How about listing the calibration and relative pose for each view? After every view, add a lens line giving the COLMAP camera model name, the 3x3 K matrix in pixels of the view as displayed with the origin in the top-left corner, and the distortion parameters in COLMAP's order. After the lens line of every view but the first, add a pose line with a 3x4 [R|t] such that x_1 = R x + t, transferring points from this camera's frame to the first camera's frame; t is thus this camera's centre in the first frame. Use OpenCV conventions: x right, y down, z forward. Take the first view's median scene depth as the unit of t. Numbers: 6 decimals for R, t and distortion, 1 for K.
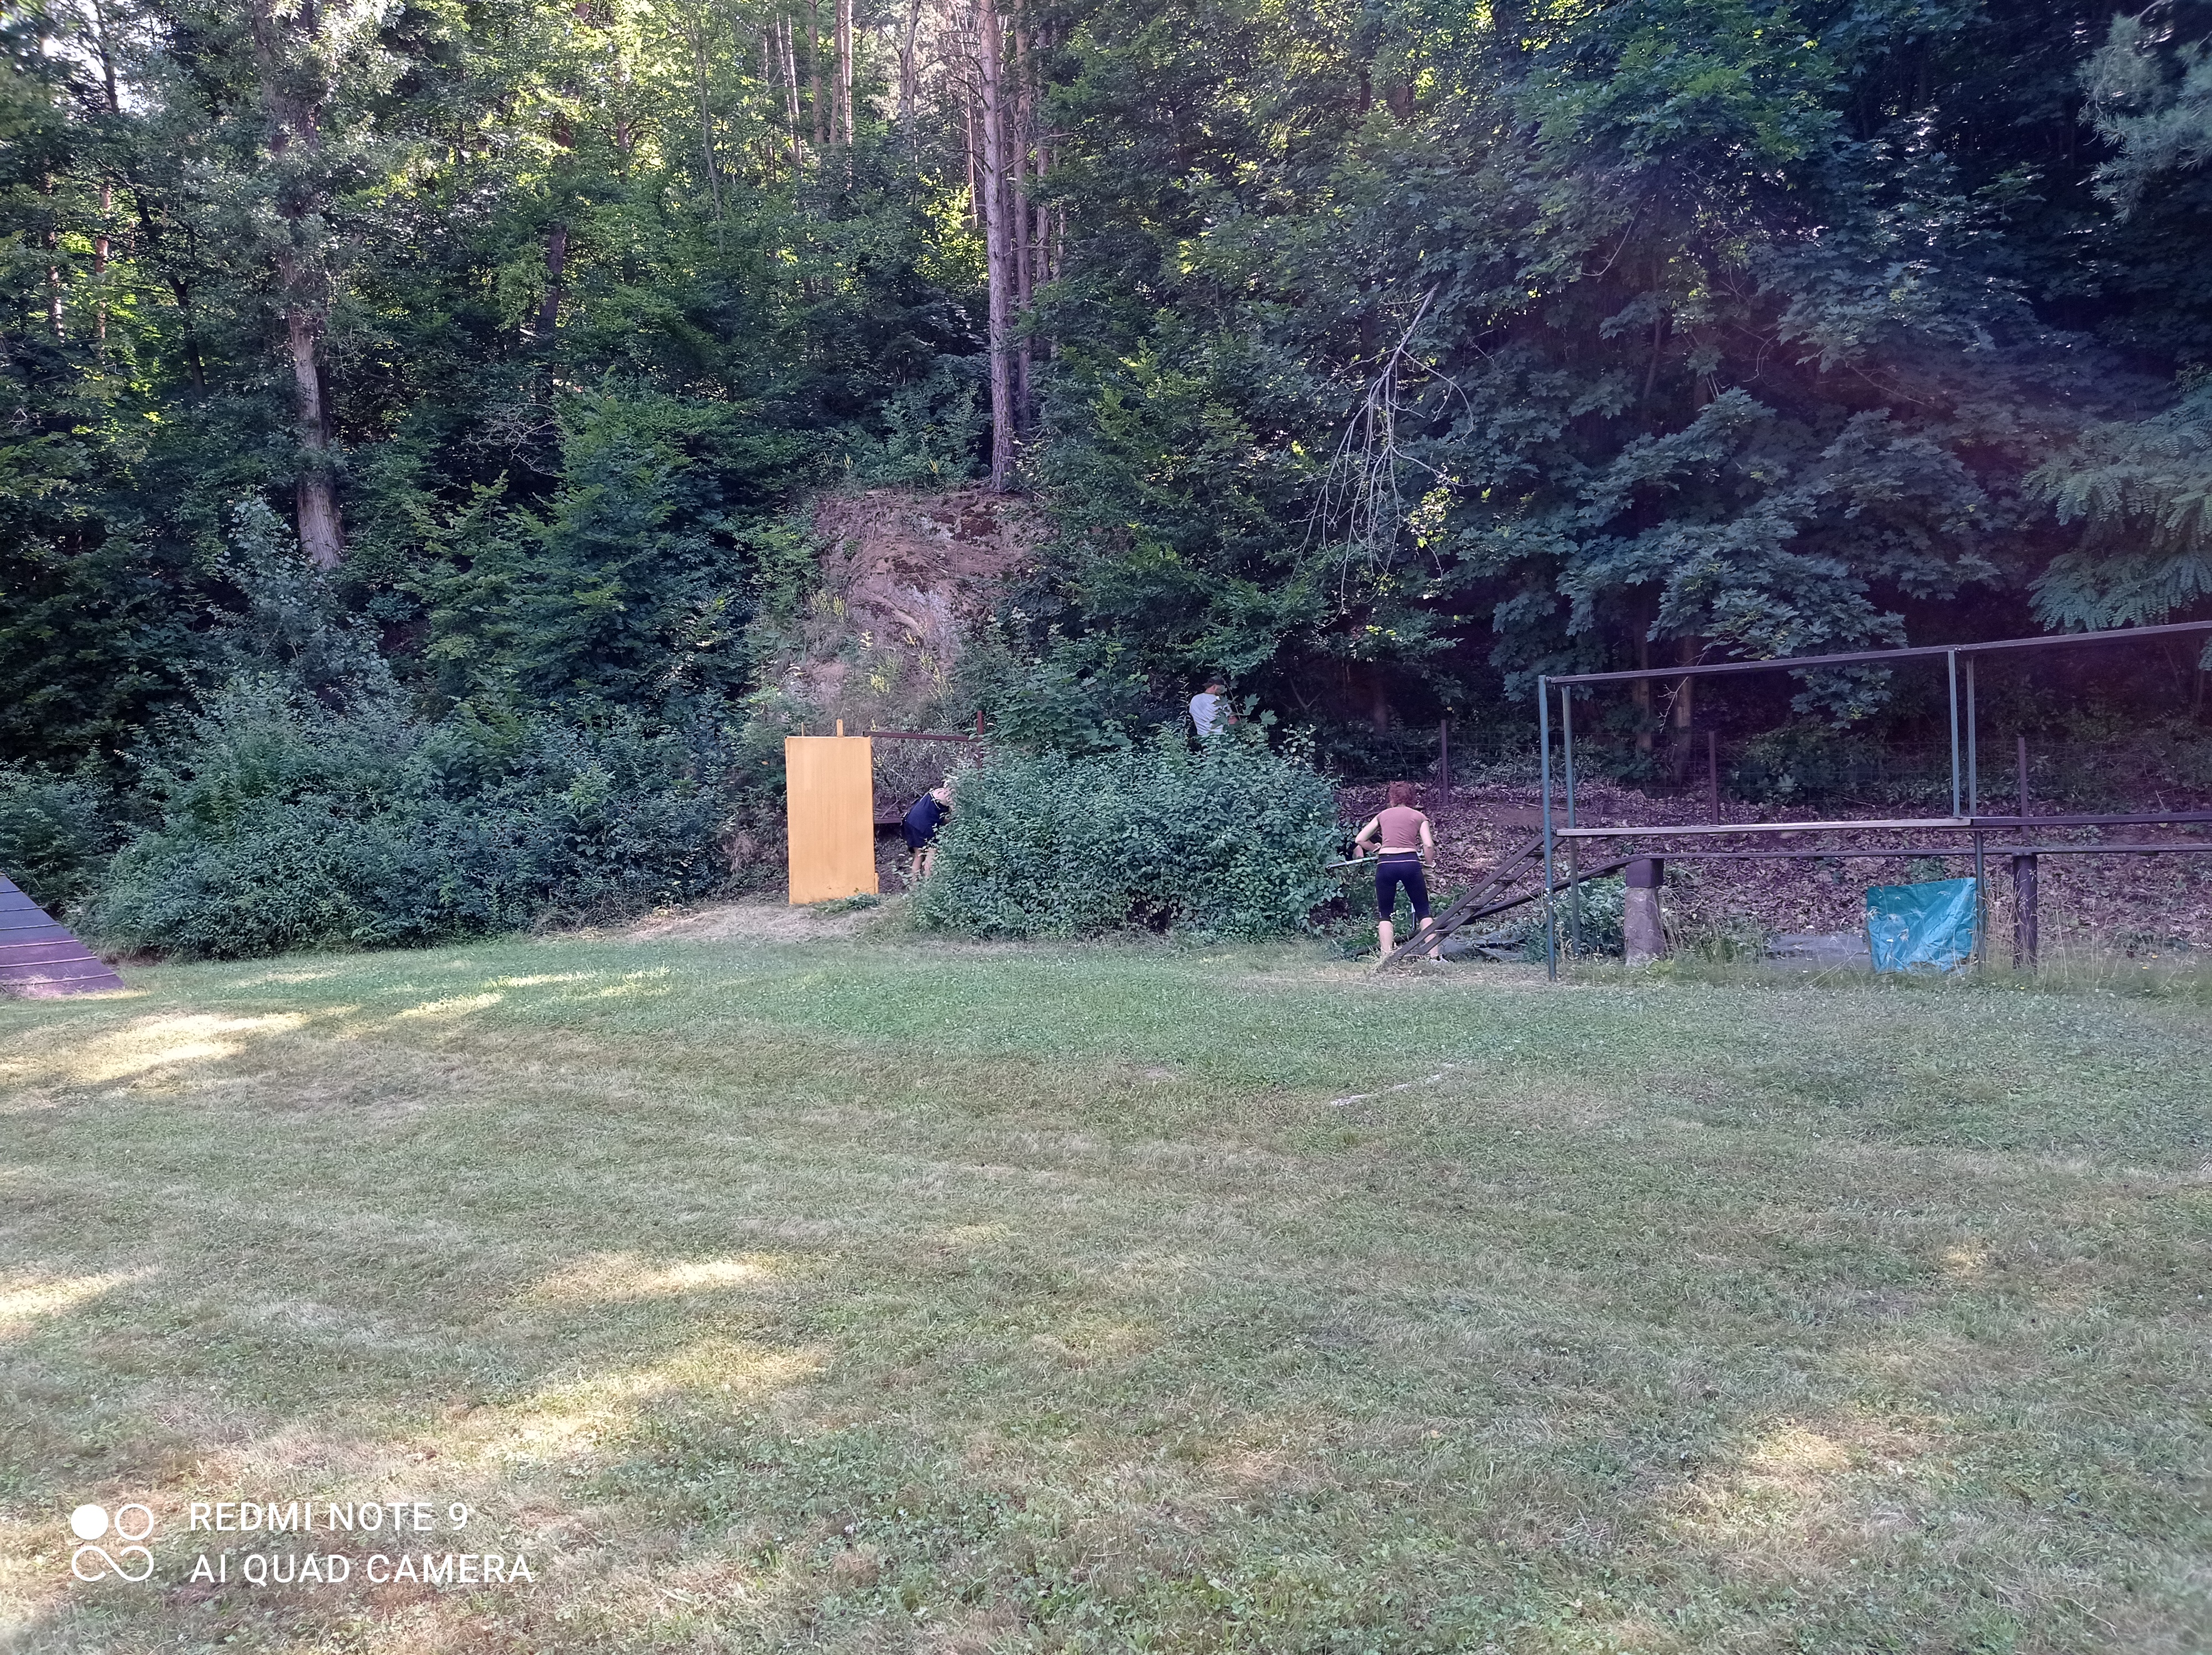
lens RADIAL K [[1683.2, 0, 1128.2], [0, 1683.2, 828.4], [0, 0, 1]] dist [0.080360, -0.094155]
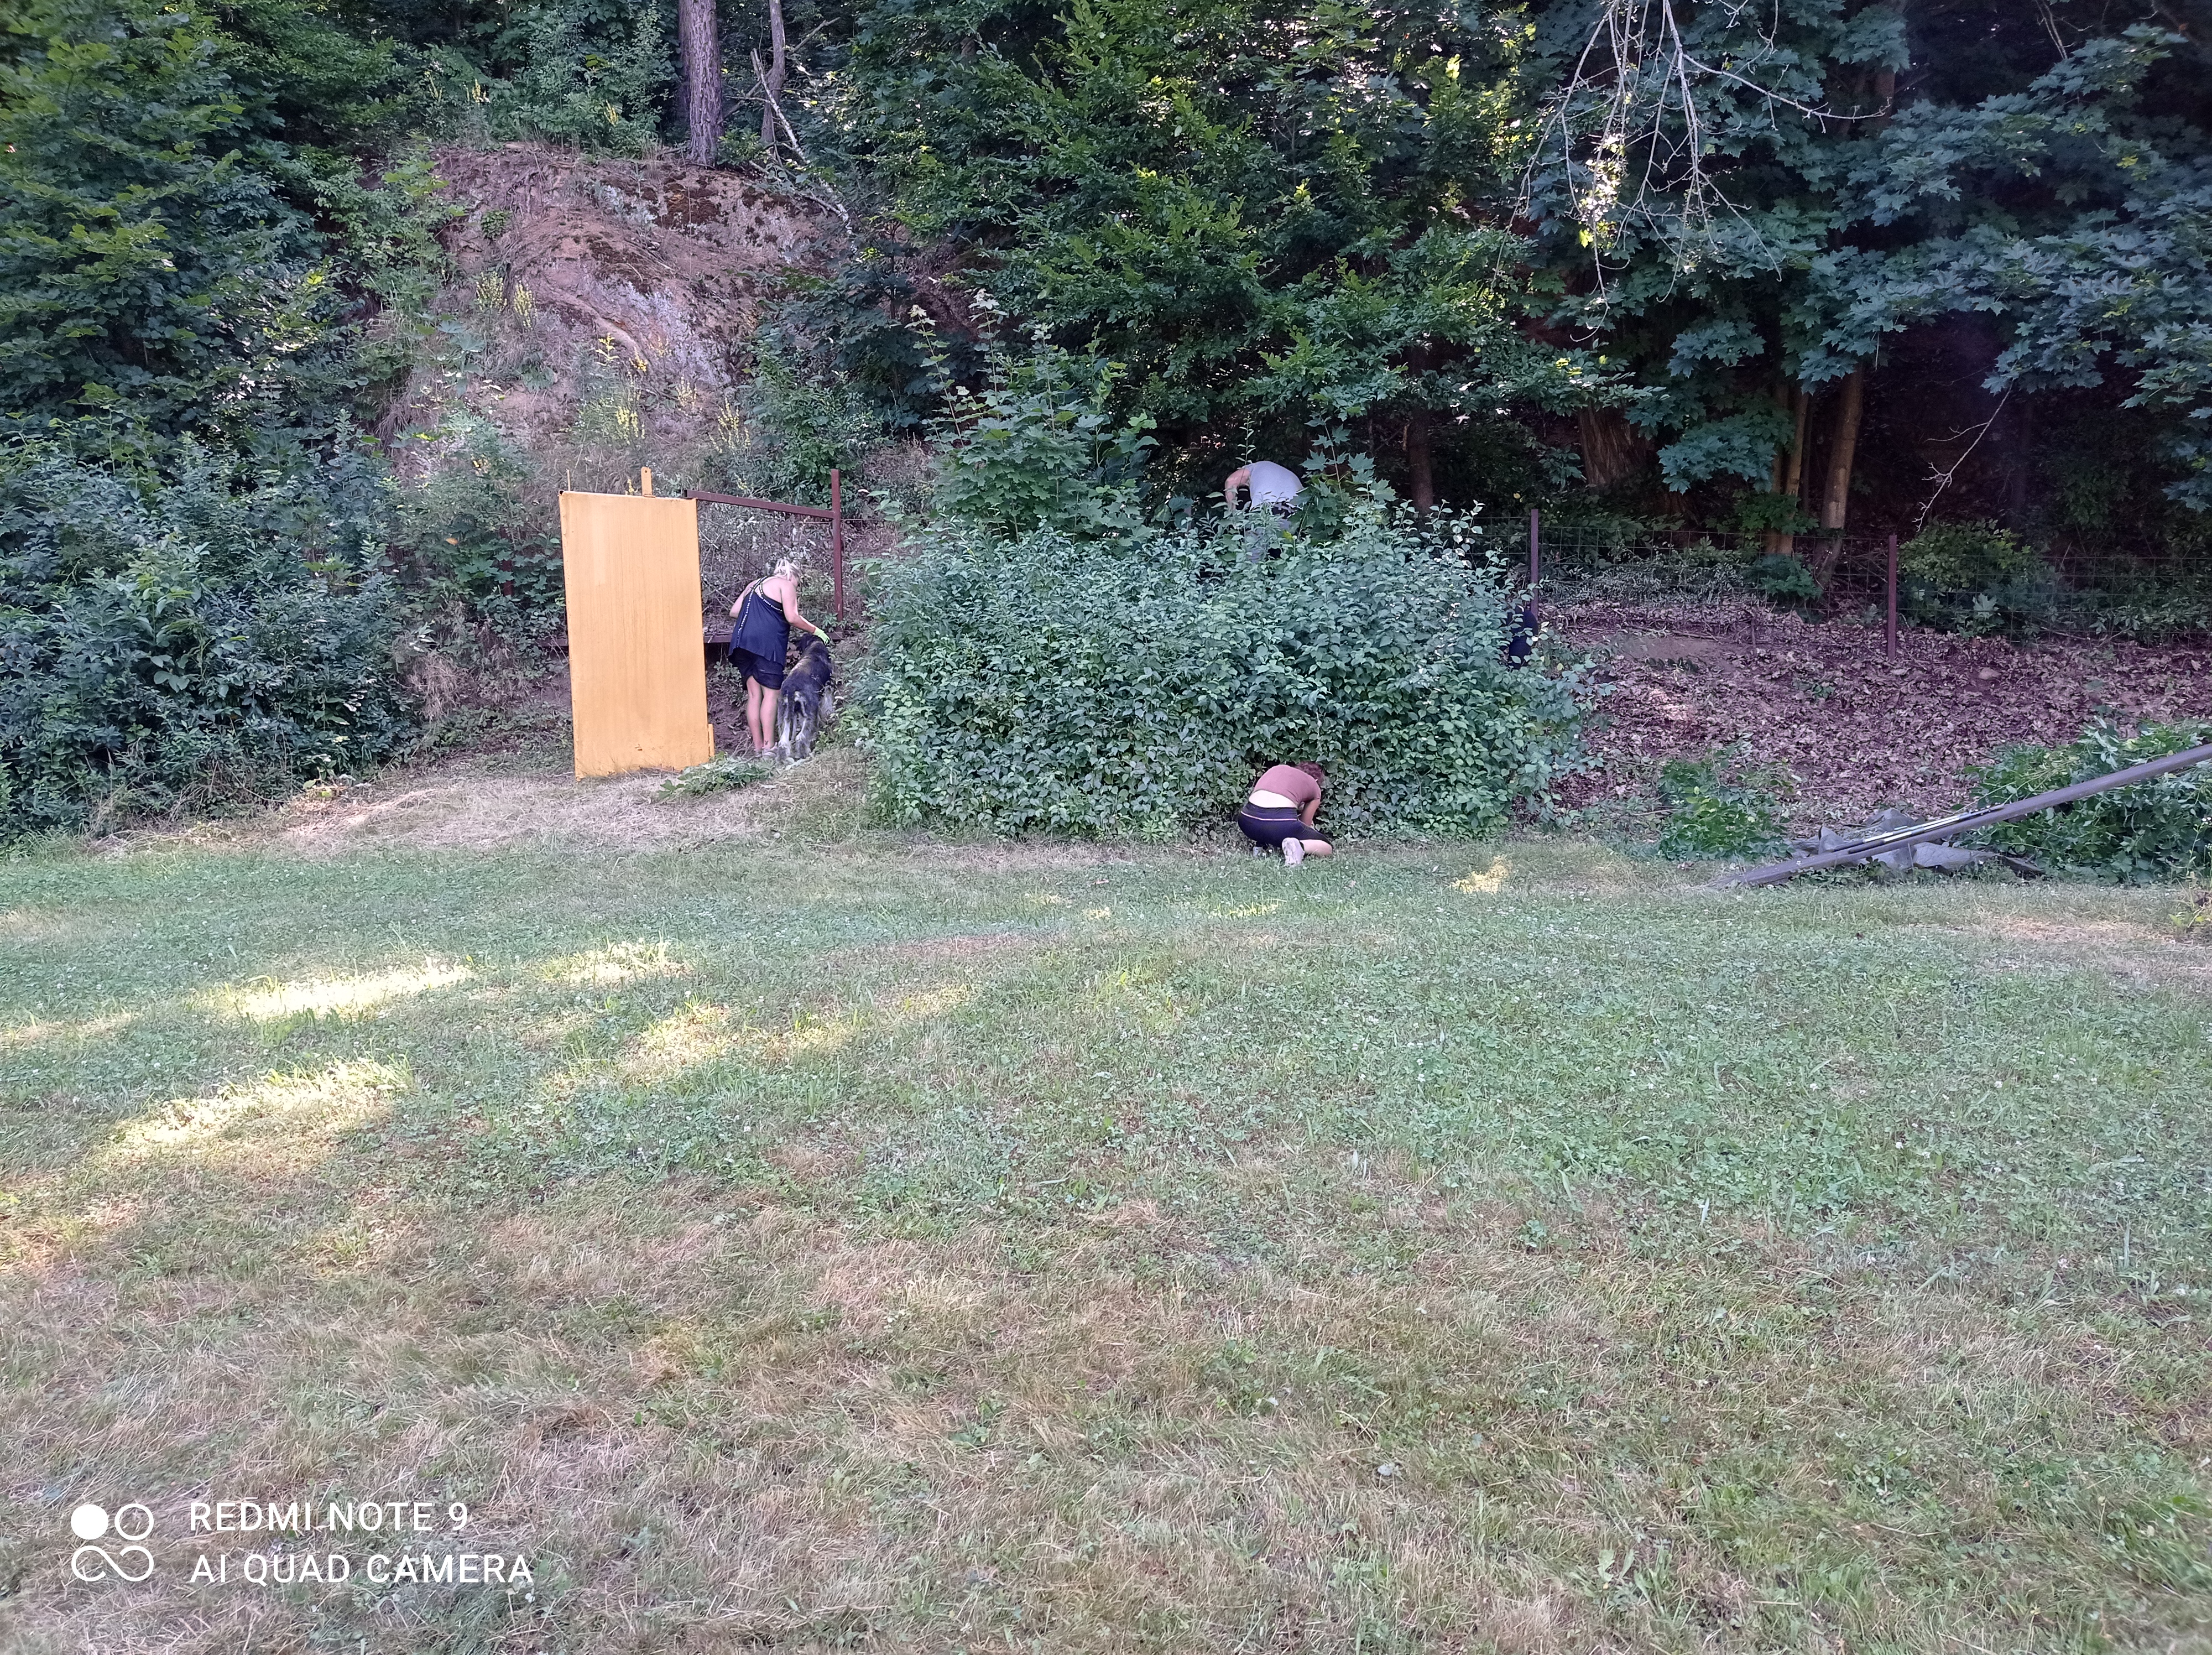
lens RADIAL K [[1683.2, 0, 1107.4], [0, 1683.2, 832.5], [0, 0, 1]] dist [0.080360, -0.094155]
pose [[0.947524, -0.020435, 0.319031, -0.201423], [-0.011649, 0.995085, 0.098339, 0.003083], [-0.319473, -0.096895, 0.942629, 0.351316]]
